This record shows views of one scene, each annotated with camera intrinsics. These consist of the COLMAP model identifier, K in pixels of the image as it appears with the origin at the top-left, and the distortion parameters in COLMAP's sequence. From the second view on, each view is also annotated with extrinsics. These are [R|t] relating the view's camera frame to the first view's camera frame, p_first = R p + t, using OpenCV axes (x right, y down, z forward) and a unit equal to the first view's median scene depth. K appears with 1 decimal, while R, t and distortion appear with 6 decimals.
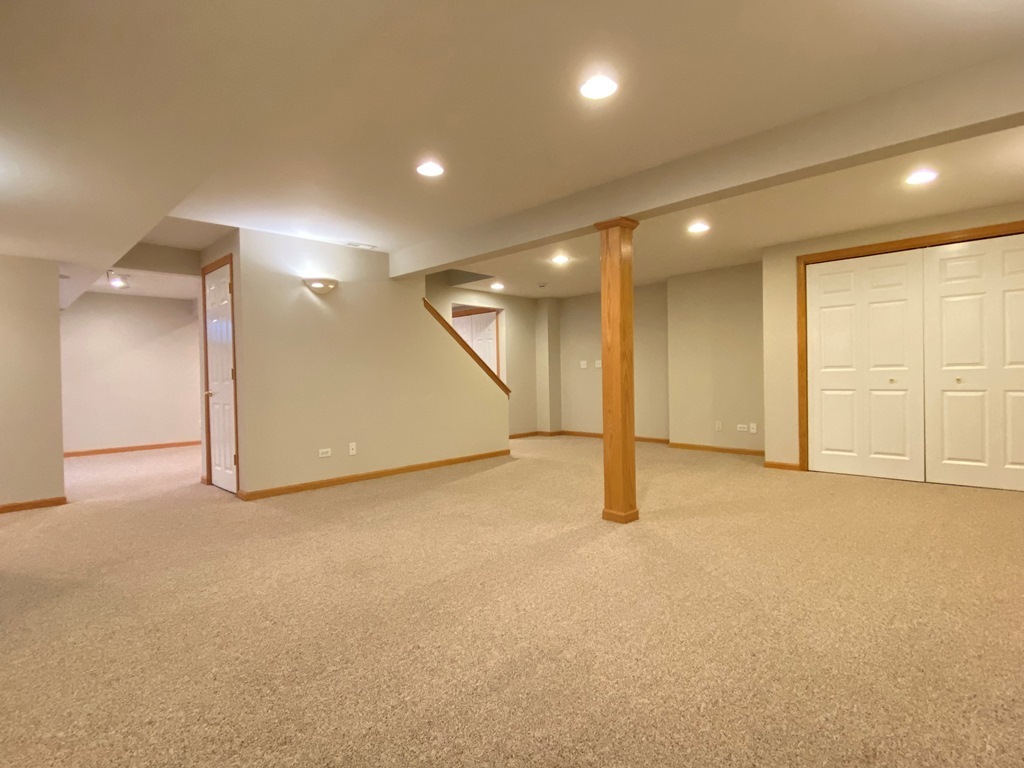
lens RADIAL K [[519.9, 0, 508.6], [0, 519.9, 382.3], [0, 0, 1]] dist [0.053392, -0.001106]
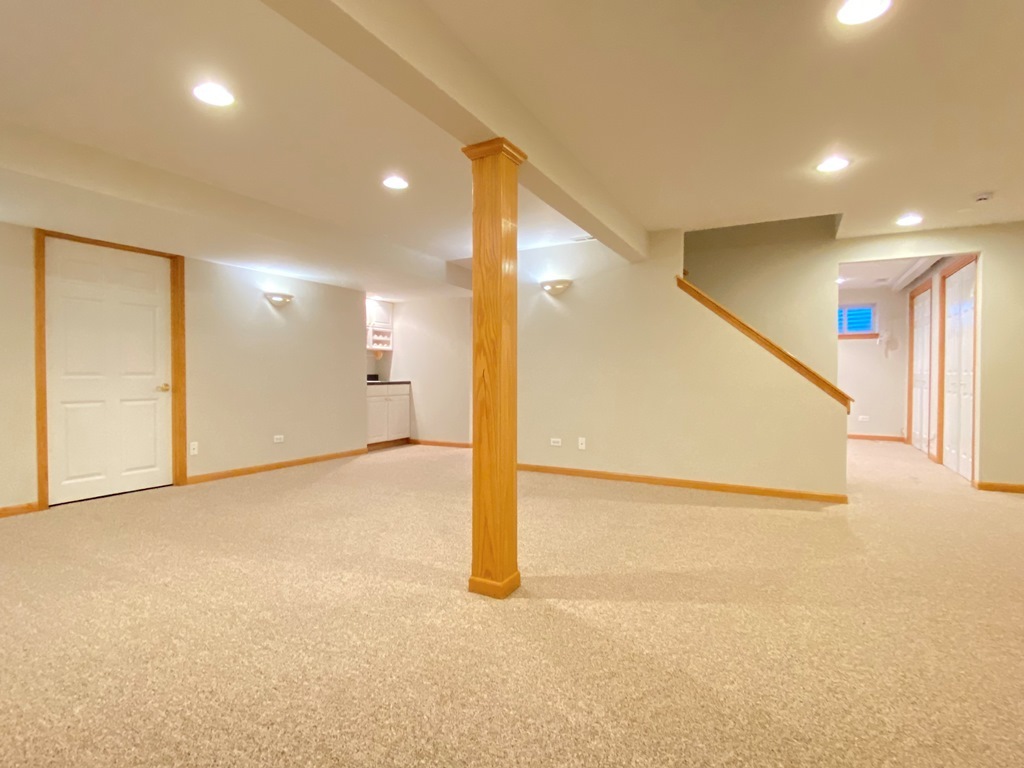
lens RADIAL K [[519.9, 0, 508.6], [0, 519.9, 382.3], [0, 0, 1]] dist [0.053392, -0.001106]
pose [[0.277917, 0.037989, -0.959854, 0.862377], [-0.019143, 0.999238, 0.034005, -0.030202], [0.960414, 0.008923, 0.278433, 0.821766]]
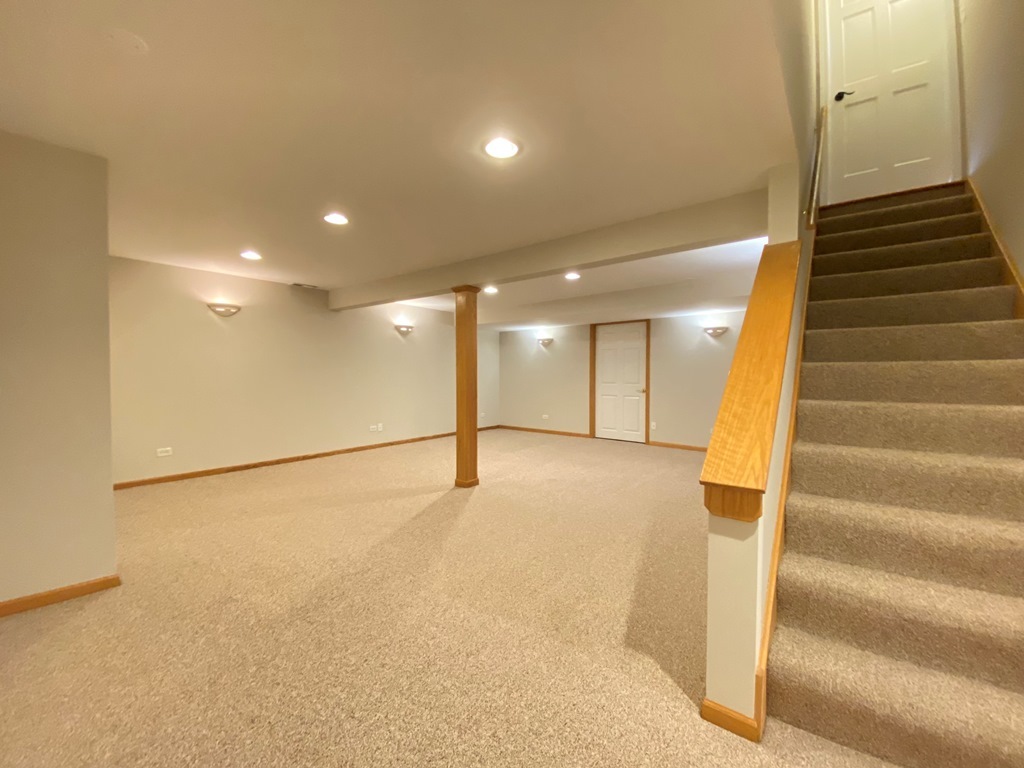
lens RADIAL K [[407.4, 0, 512.0], [0, 407.4, 384.0], [0, 0, 1]] dist [0.000055, 0.000002]
pose [[-0.994333, 0.017454, -0.104866, 0.206568], [0.014873, 0.999568, 0.025339, -0.044057], [0.105263, 0.023636, -0.994163, 2.109875]]
